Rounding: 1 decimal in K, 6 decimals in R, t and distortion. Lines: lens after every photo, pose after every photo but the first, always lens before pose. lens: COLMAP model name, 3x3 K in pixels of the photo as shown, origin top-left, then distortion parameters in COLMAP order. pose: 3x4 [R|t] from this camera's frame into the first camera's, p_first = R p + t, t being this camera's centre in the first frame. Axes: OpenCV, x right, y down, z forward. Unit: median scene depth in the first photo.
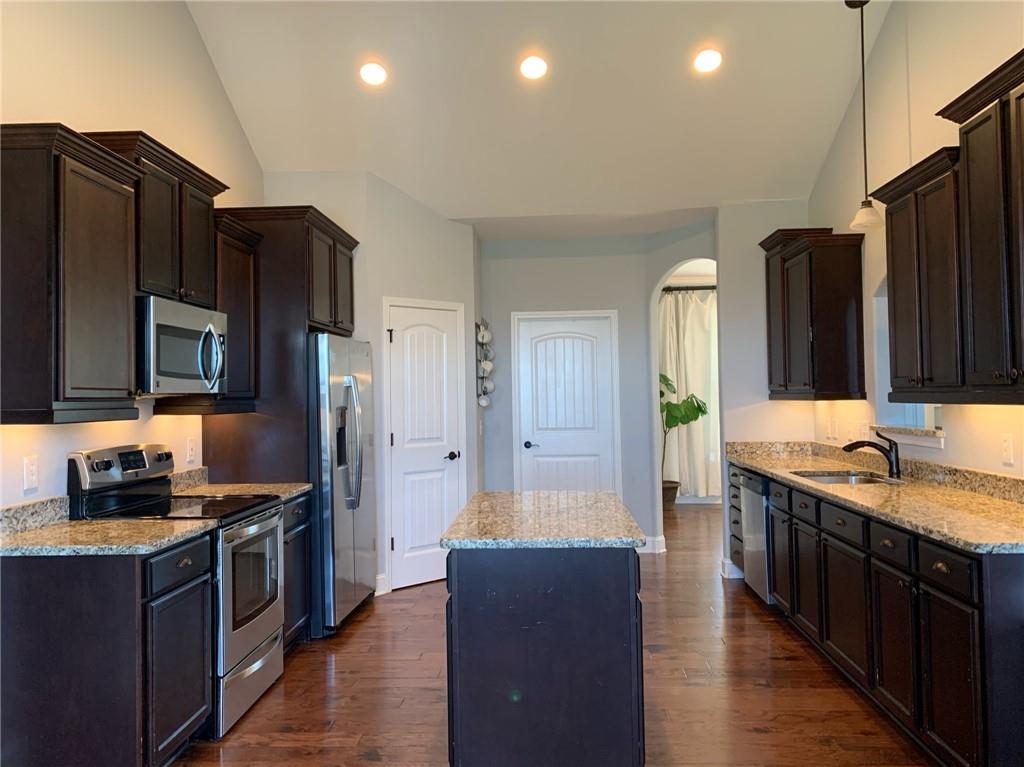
lens RADIAL K [[779.9, 0, 510.3], [0, 779.9, 375.1], [0, 0, 1]] dist [0.055559, -0.069429]
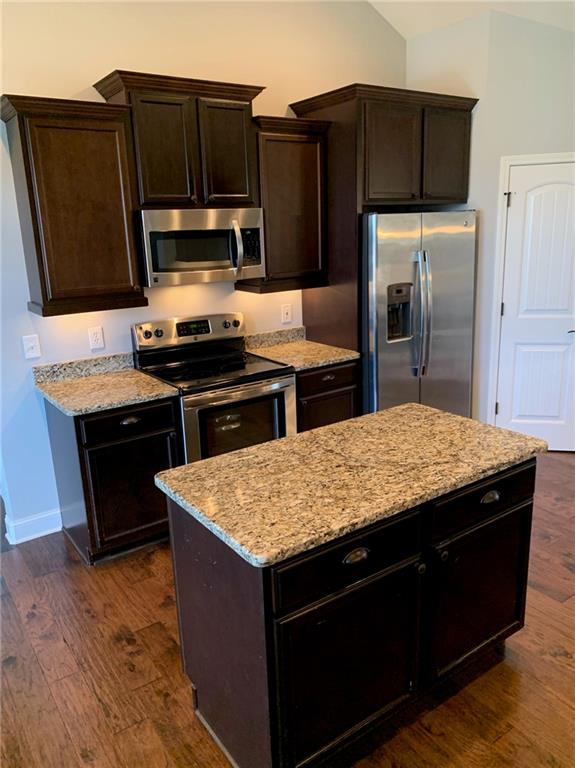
lens RADIAL K [[589.5, 0, 287.0], [0, 589.5, 376.2], [0, 0, 1]] dist [0.055985, -0.087601]
pose [[0.616198, 0.189795, -0.764381, 0.365254], [0.045615, 0.960300, 0.275213, -0.074504], [0.786269, -0.204453, 0.583078, 0.440288]]
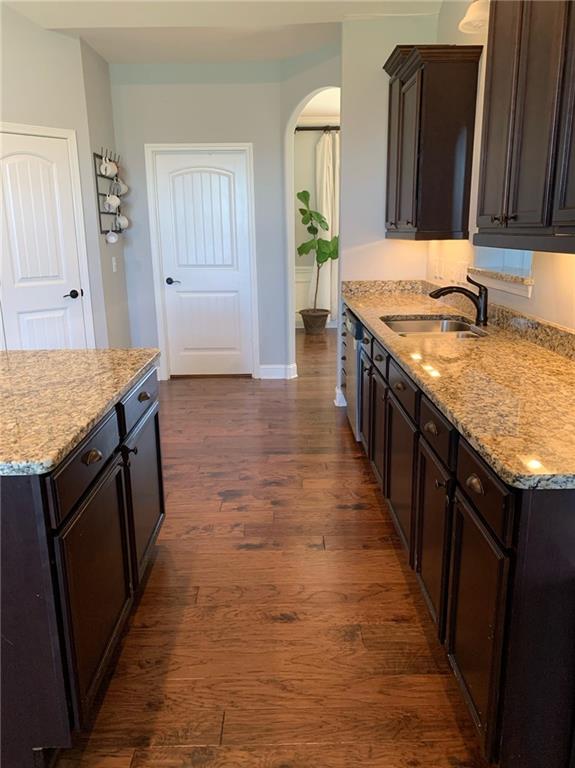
lens RADIAL K [[589.5, 0, 287.0], [0, 589.5, 376.2], [0, 0, 1]] dist [0.055985, -0.087601]
pose [[0.997732, -0.011024, 0.066399, 0.208709], [-0.007016, 0.964088, 0.265491, 0.001511], [-0.066942, -0.265355, 0.961824, 0.315671]]
